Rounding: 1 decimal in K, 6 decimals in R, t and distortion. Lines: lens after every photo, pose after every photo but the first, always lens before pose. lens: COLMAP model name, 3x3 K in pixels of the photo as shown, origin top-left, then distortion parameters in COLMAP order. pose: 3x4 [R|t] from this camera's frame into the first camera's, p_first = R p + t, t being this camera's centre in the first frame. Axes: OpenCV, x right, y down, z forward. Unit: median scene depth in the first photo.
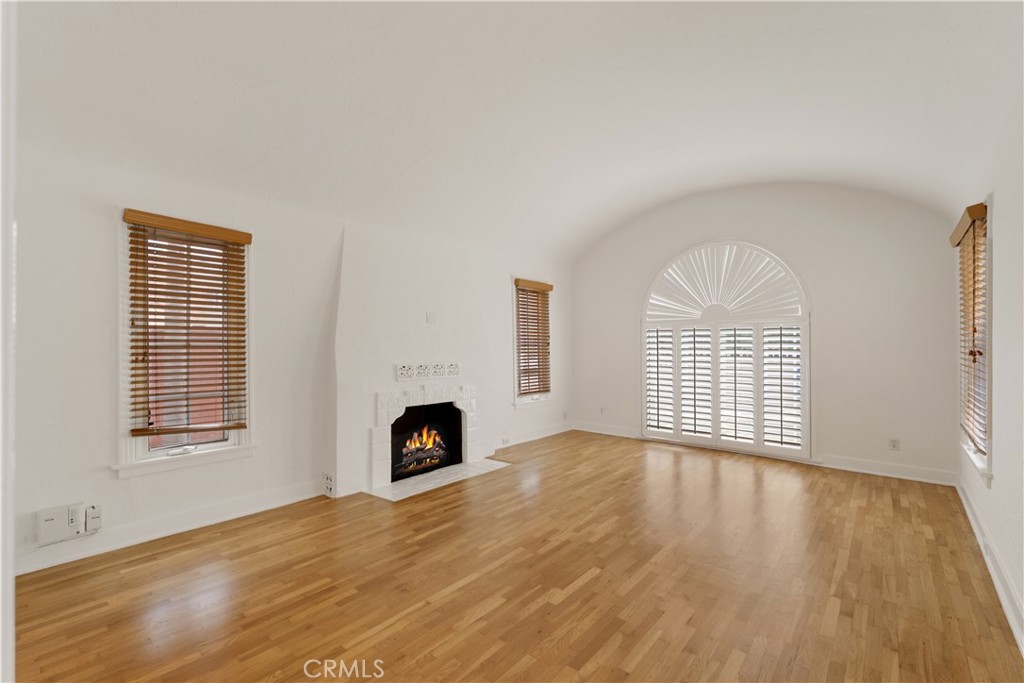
lens RADIAL K [[457.1, 0, 510.7], [0, 457.1, 344.5], [0, 0, 1]] dist [0.000445, 0.000014]
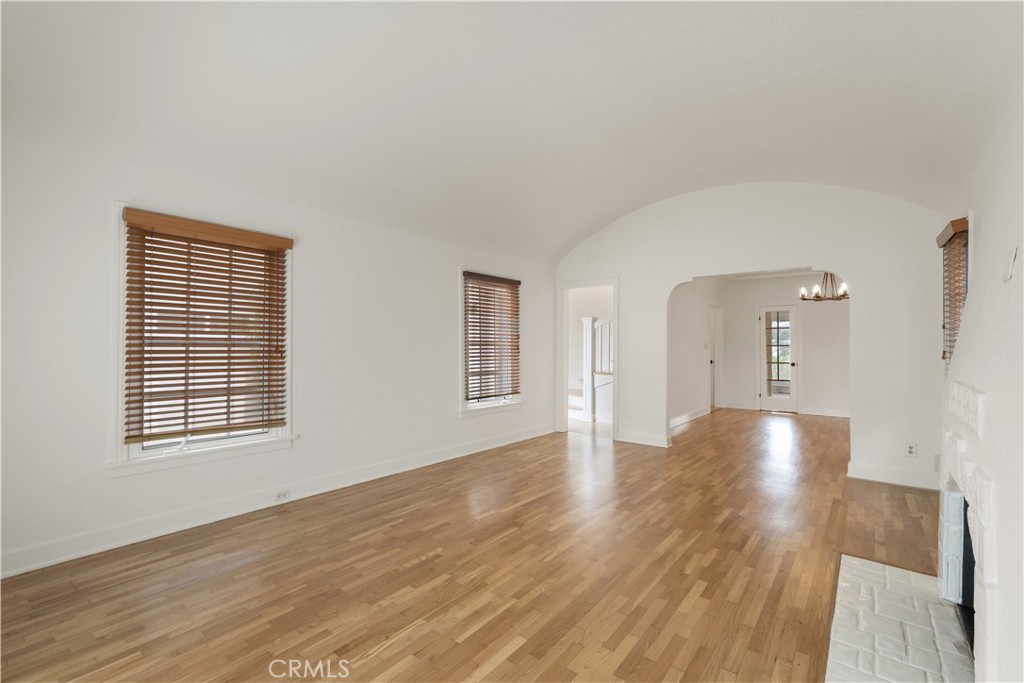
lens RADIAL K [[457.1, 0, 509.3], [0, 457.1, 345.7], [0, 0, 1]] dist [0.000445, 0.000014]
pose [[-0.999836, -0.004045, -0.017668, 0.368219], [-0.003947, 0.999977, -0.005590, 0.011368], [0.017690, -0.005520, -0.999828, 2.122133]]
